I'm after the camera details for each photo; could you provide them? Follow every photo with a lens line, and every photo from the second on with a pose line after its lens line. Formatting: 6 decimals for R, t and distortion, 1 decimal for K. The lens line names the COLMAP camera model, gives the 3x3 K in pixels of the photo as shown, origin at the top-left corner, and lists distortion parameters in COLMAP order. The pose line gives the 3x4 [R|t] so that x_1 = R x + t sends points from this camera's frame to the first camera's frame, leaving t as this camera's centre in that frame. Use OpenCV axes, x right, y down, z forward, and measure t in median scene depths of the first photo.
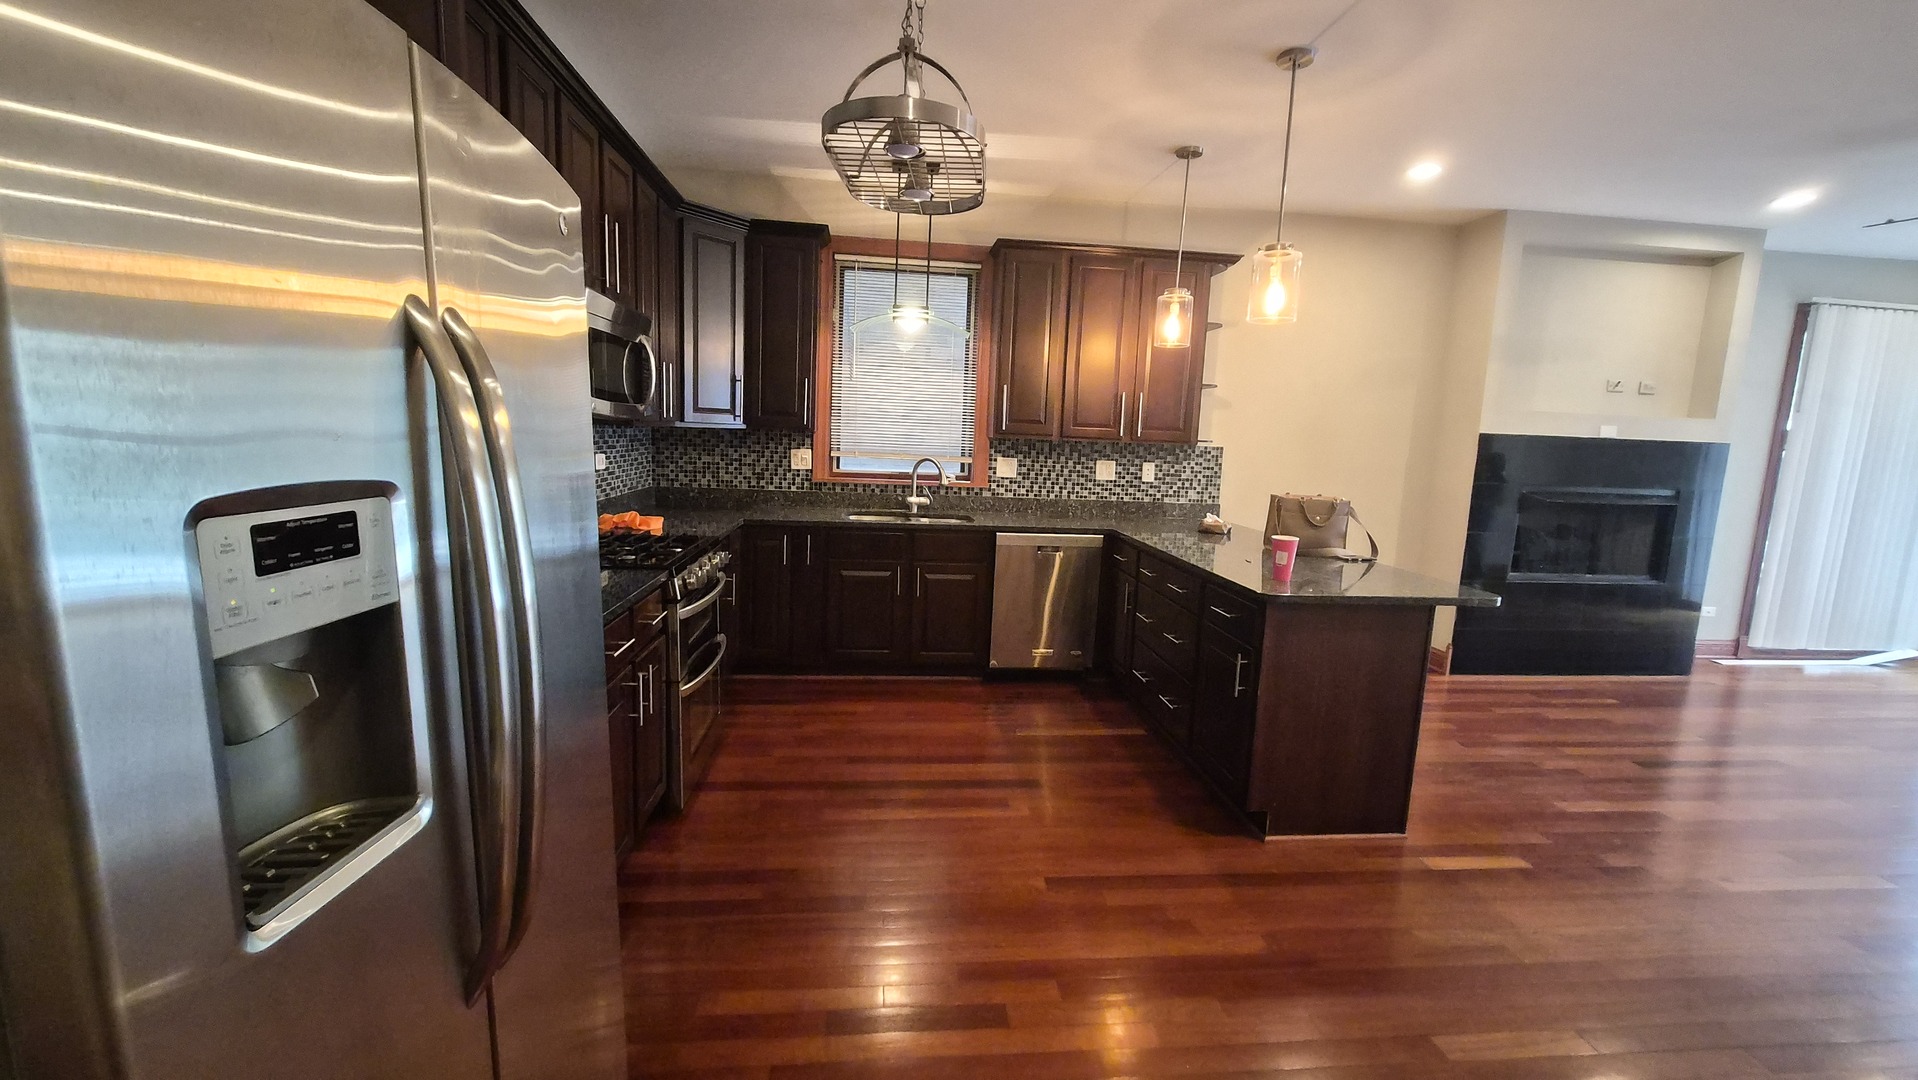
lens RADIAL K [[747.9, 0, 968.3], [0, 747.9, 543.9], [0, 0, 1]] dist [0.002264, -0.000081]
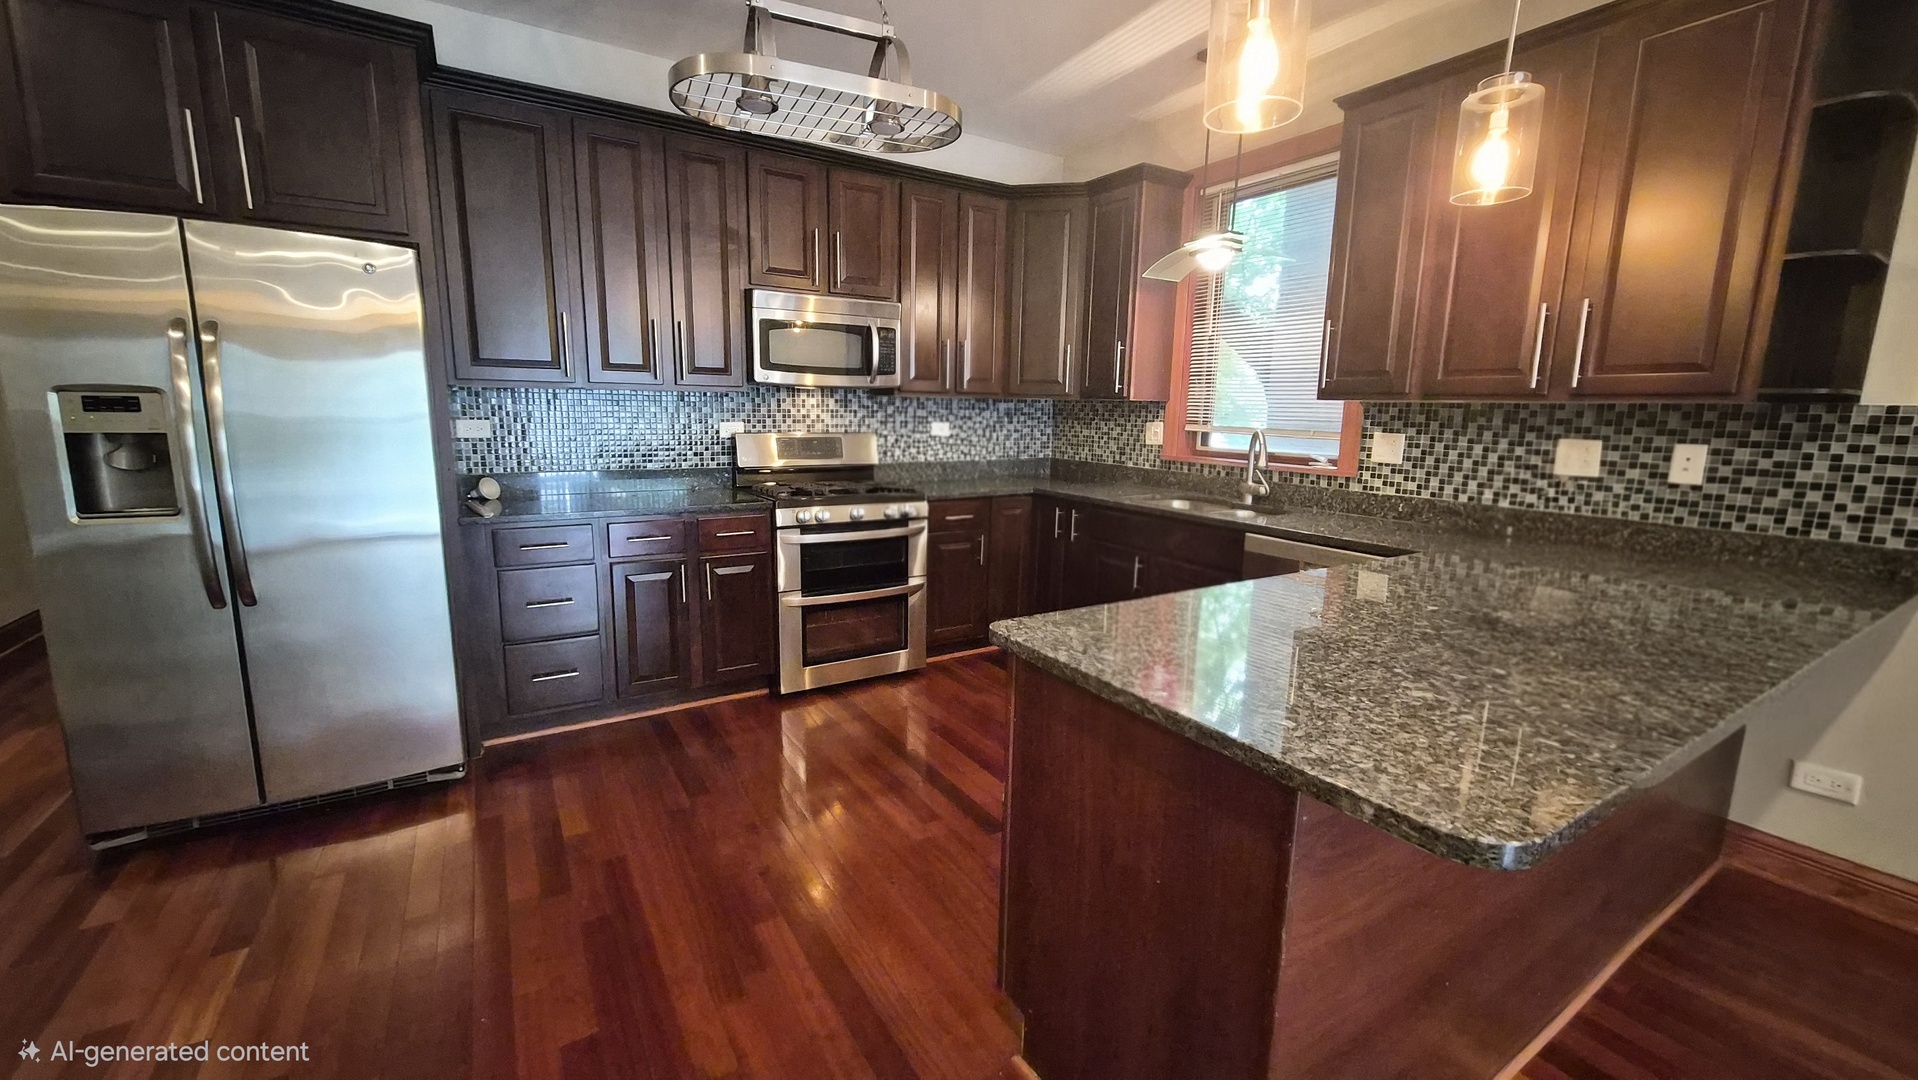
lens RADIAL K [[747.9, 0, 953.1], [0, 747.9, 536.9], [0, 0, 1]] dist [0.002264, -0.000081]
pose [[0.441784, 0.125476, -0.888303, 0.467020], [-0.136212, 0.988073, 0.071826, -0.021278], [0.886720, 0.089266, 0.453606, 0.376644]]
